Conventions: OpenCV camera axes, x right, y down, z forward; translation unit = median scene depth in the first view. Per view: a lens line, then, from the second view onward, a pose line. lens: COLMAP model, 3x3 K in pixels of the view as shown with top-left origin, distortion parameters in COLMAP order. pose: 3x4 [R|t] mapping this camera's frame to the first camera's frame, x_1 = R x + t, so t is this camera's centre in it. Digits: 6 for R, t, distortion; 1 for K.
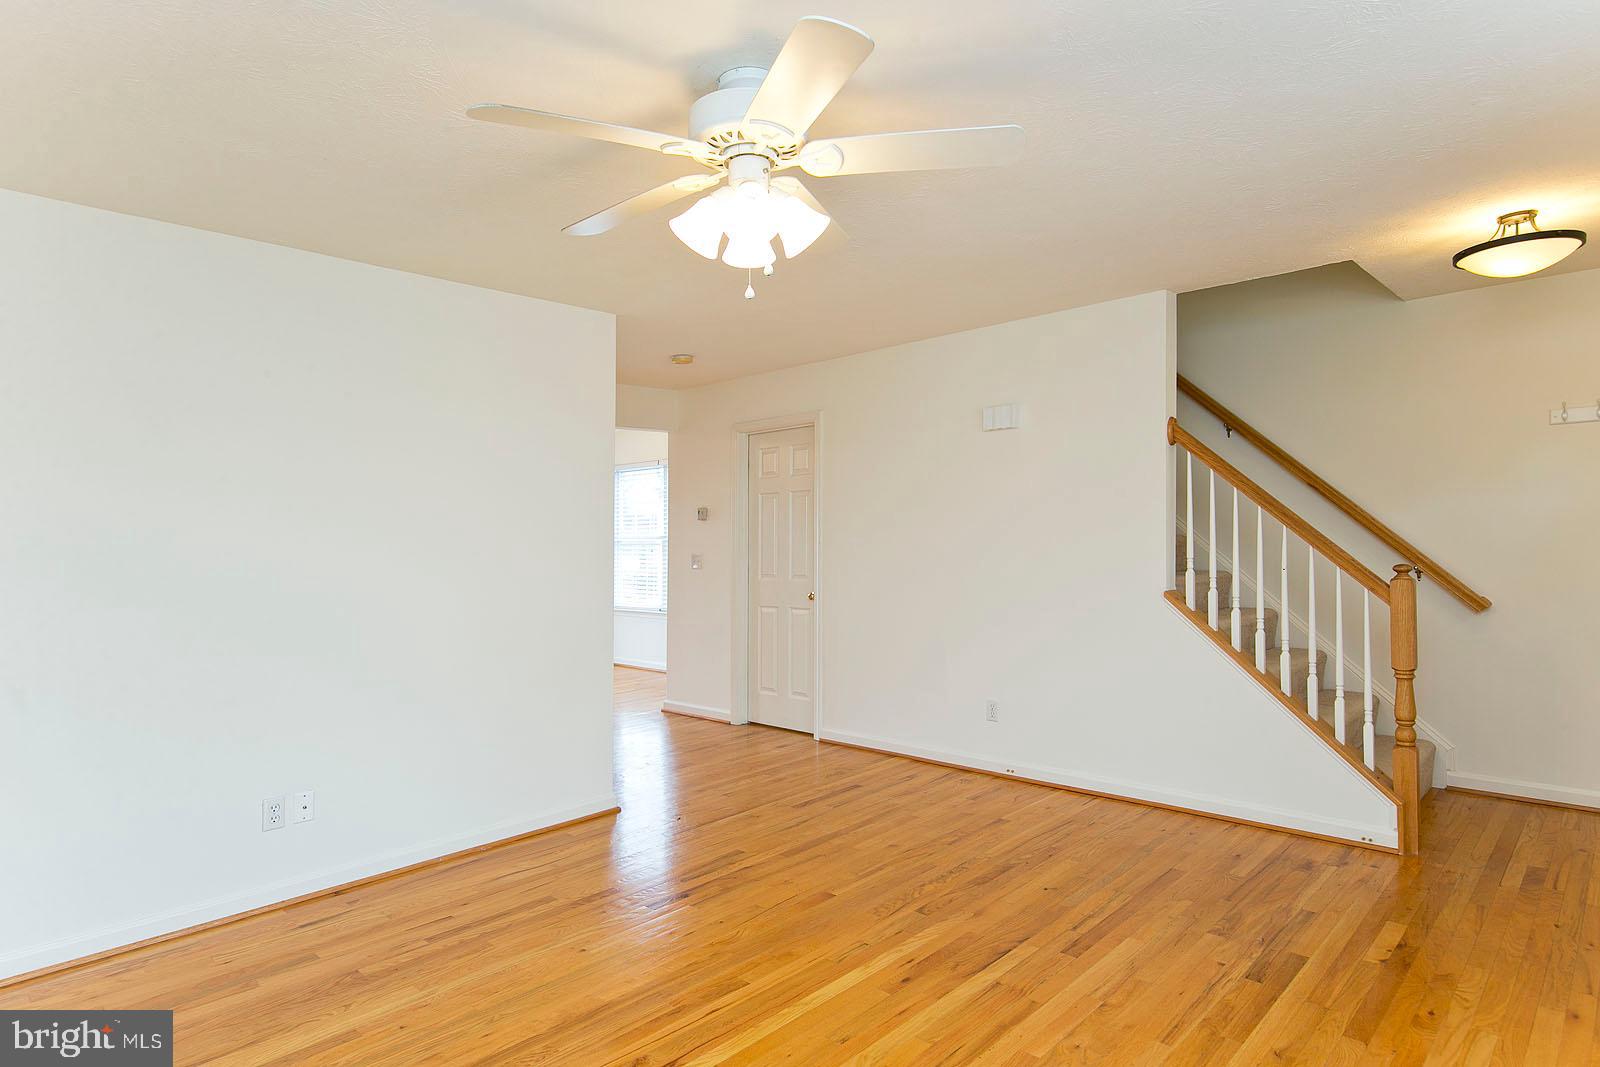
lens RADIAL K [[873.9, 0, 792.5], [0, 873.9, 528.4], [0, 0, 1]] dist [0.001652, -0.001011]
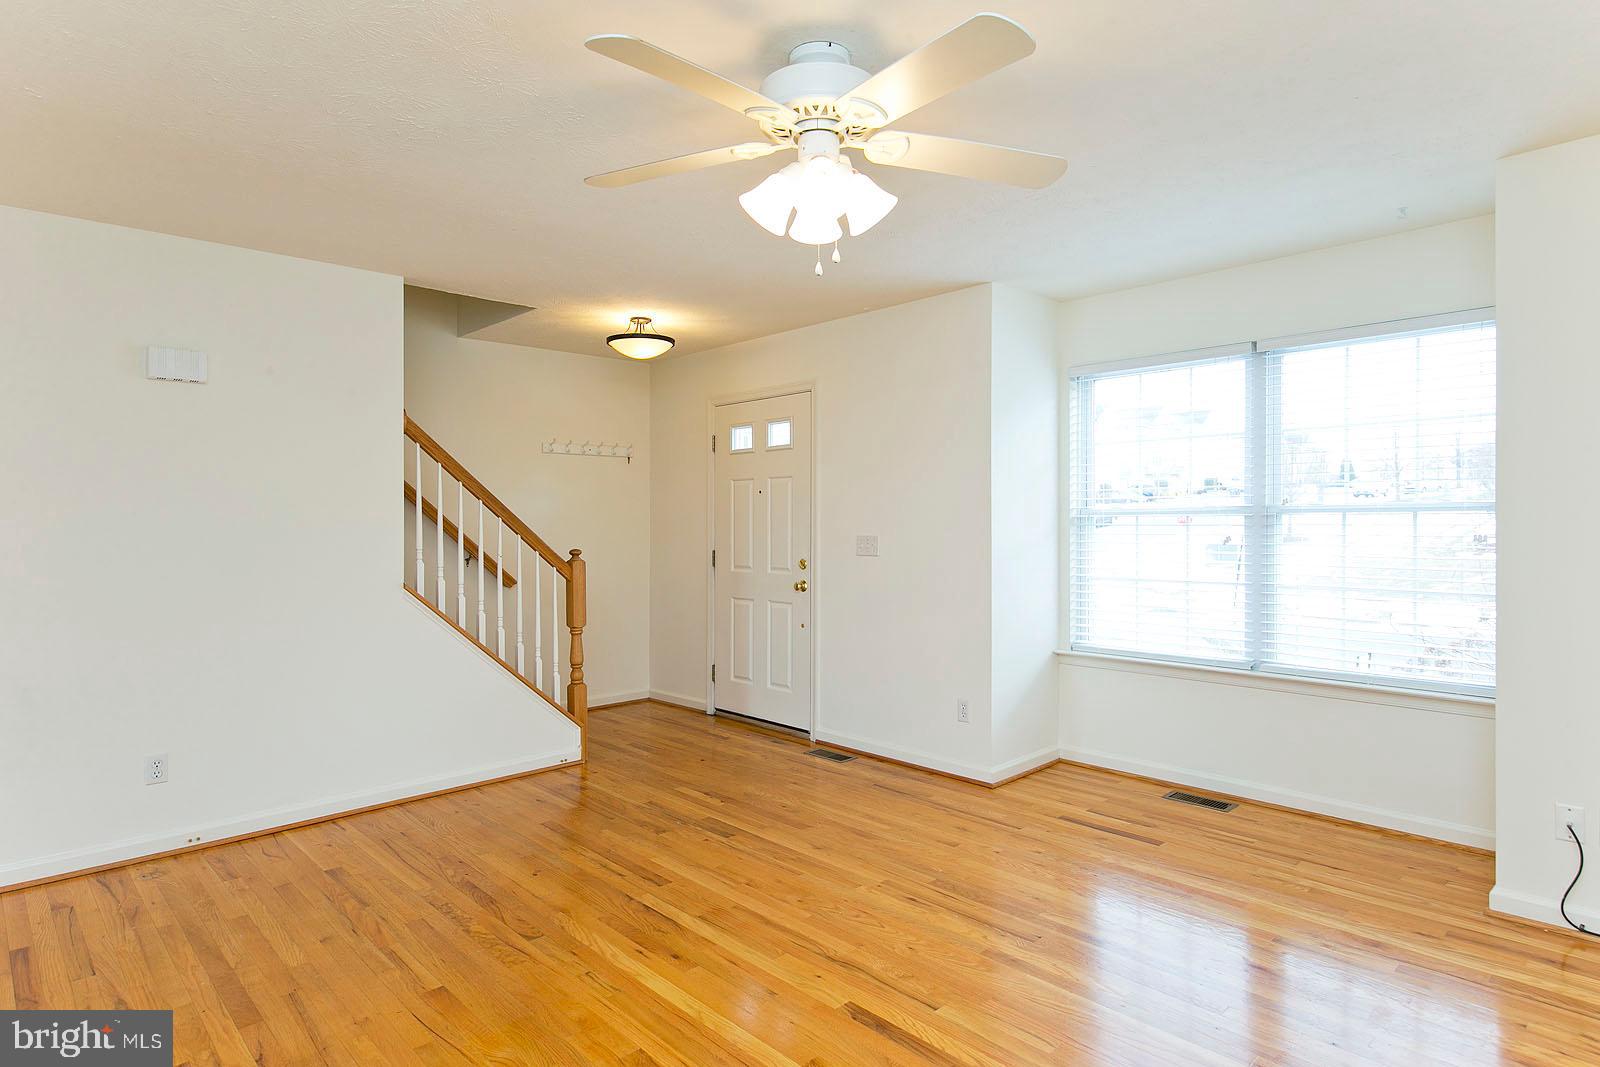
lens RADIAL K [[893.8, 0, 795.2], [0, 893.8, 477.9], [0, 0, 1]] dist [0.002373, -0.000437]
pose [[0.043158, 0.067315, 0.996798, -0.804841], [-0.001217, 0.997730, -0.067325, 0.029624], [-0.999068, 0.001693, 0.043142, 0.705163]]
